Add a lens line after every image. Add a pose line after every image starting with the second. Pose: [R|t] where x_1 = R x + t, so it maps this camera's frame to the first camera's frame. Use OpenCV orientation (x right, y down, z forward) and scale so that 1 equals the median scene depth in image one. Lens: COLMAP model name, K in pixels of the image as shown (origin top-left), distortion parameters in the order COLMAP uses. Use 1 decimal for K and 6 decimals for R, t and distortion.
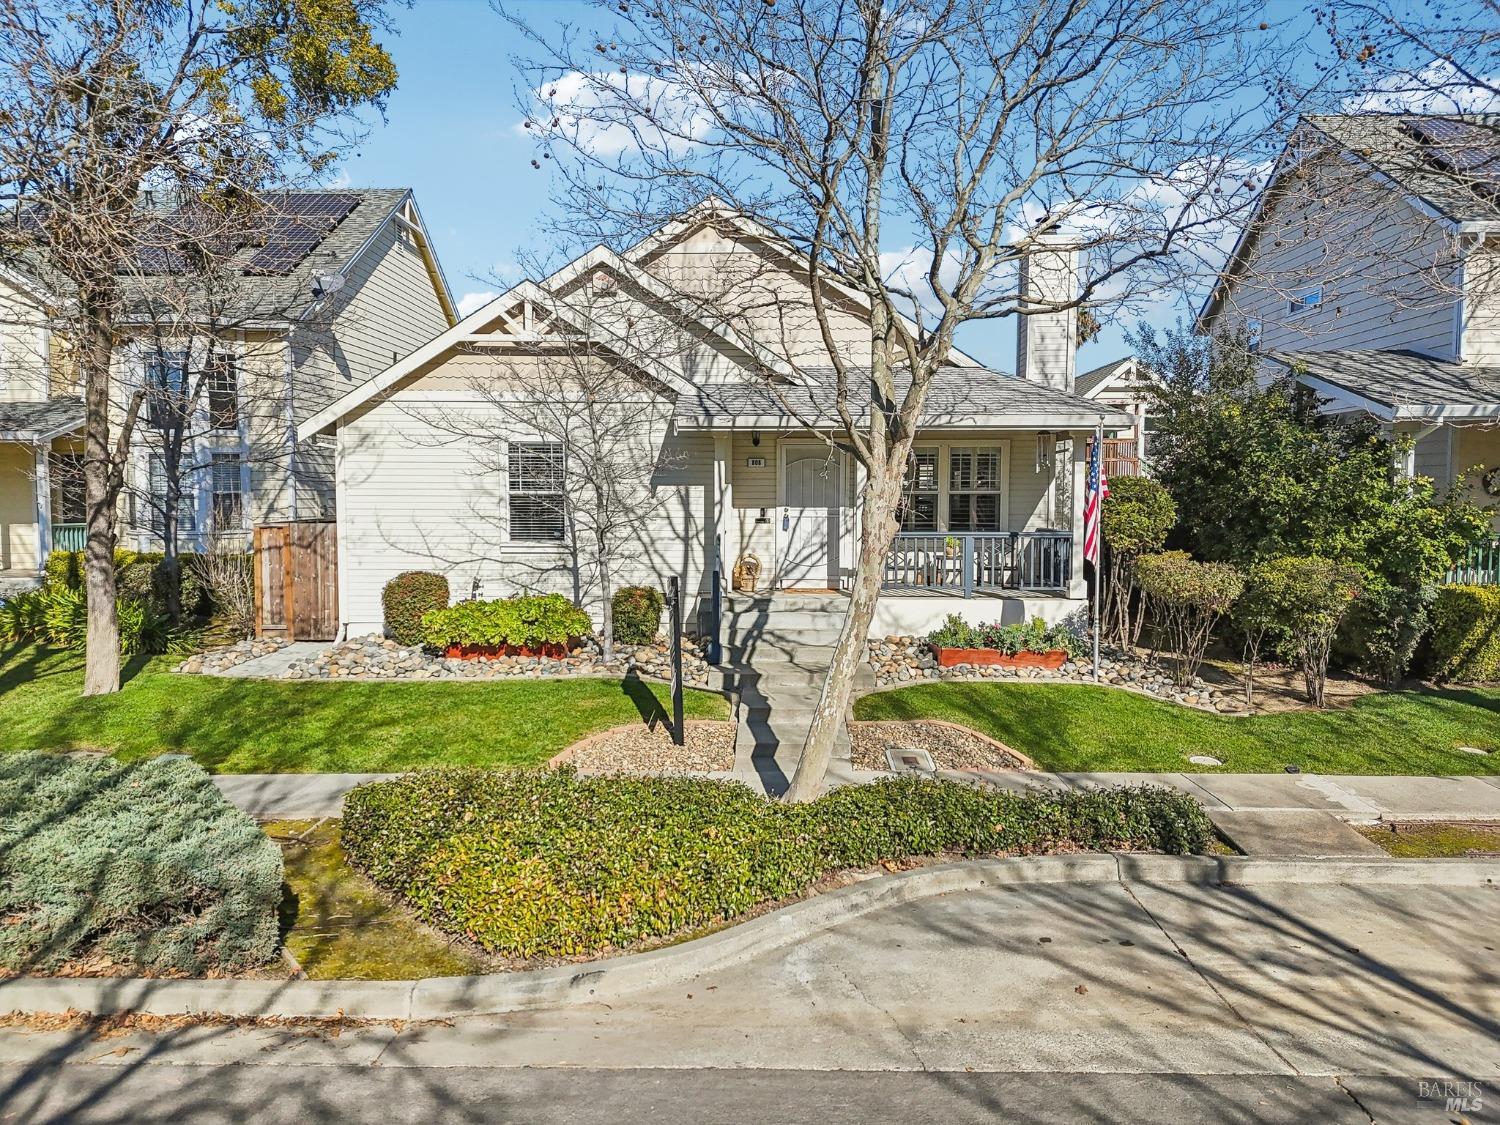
lens RADIAL K [[1077.1, 0, 754.1], [0, 1077.1, 590.3], [0, 0, 1]] dist [0.070094, -0.074049]
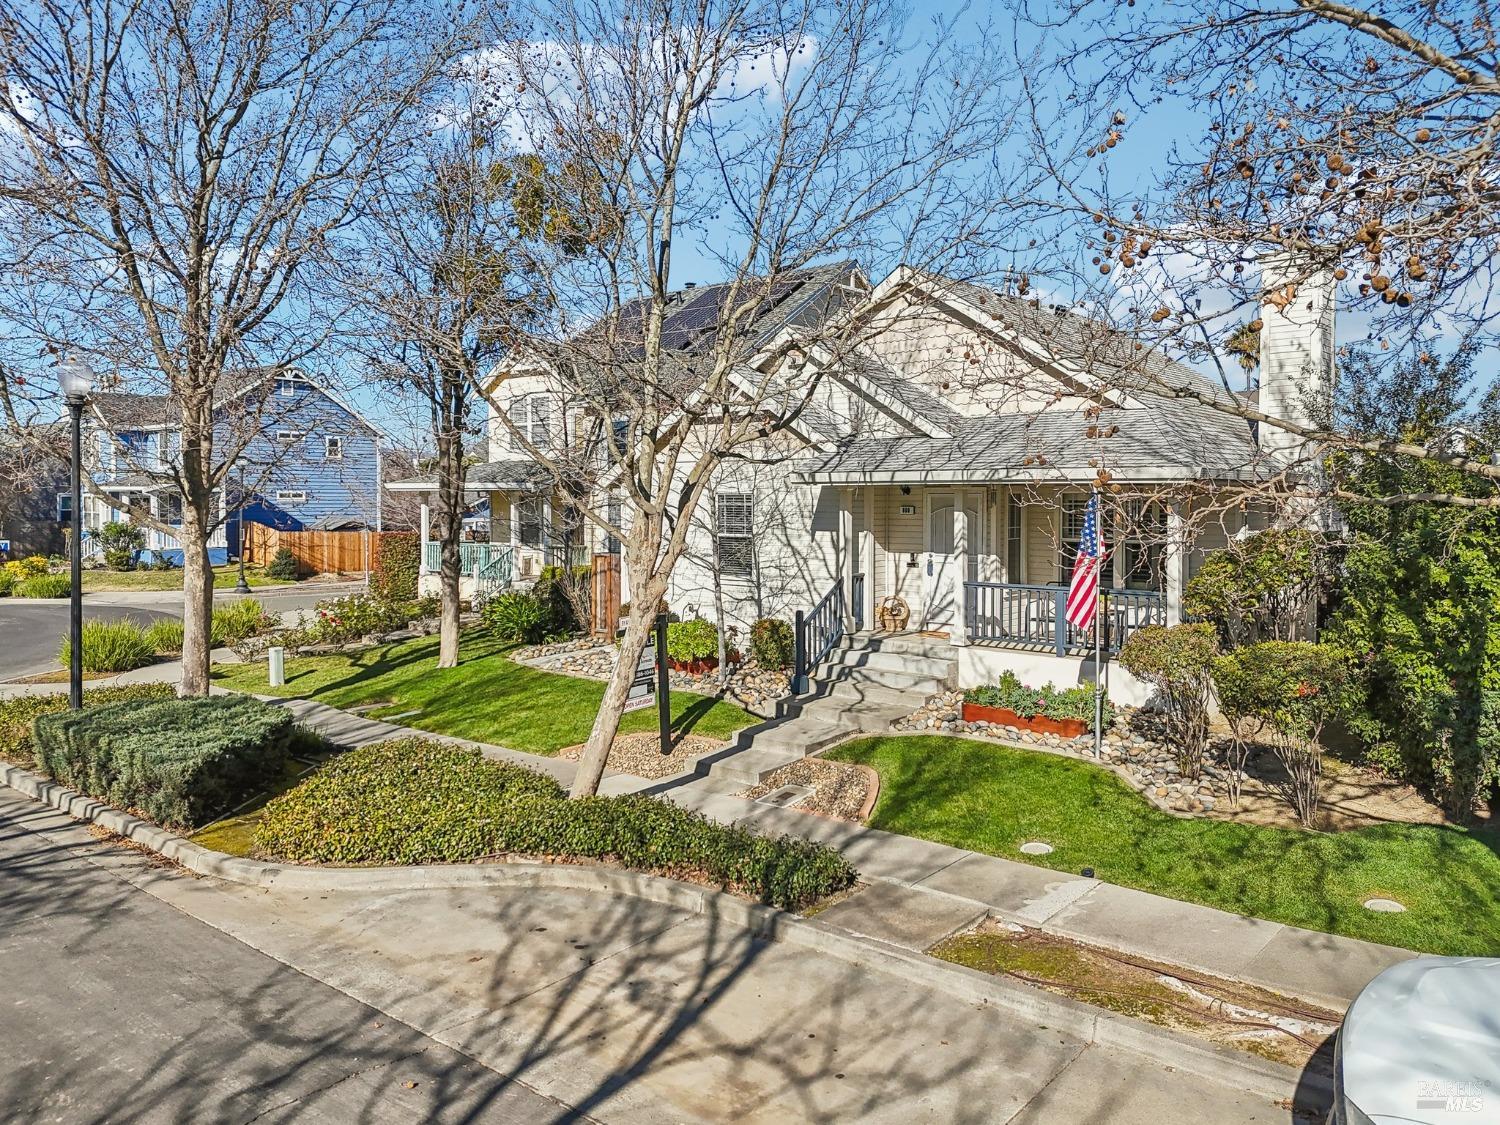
lens RADIAL K [[1096.8, 0, 750.0], [0, 1096.8, 562.5], [0, 0, 1]] dist [0.075242, -0.081485]
pose [[0.789863, 0.037732, -0.612121, 1.107336], [-0.059618, 0.998102, -0.015404, -0.084826], [0.610379, 0.048661, 0.790614, 0.112428]]
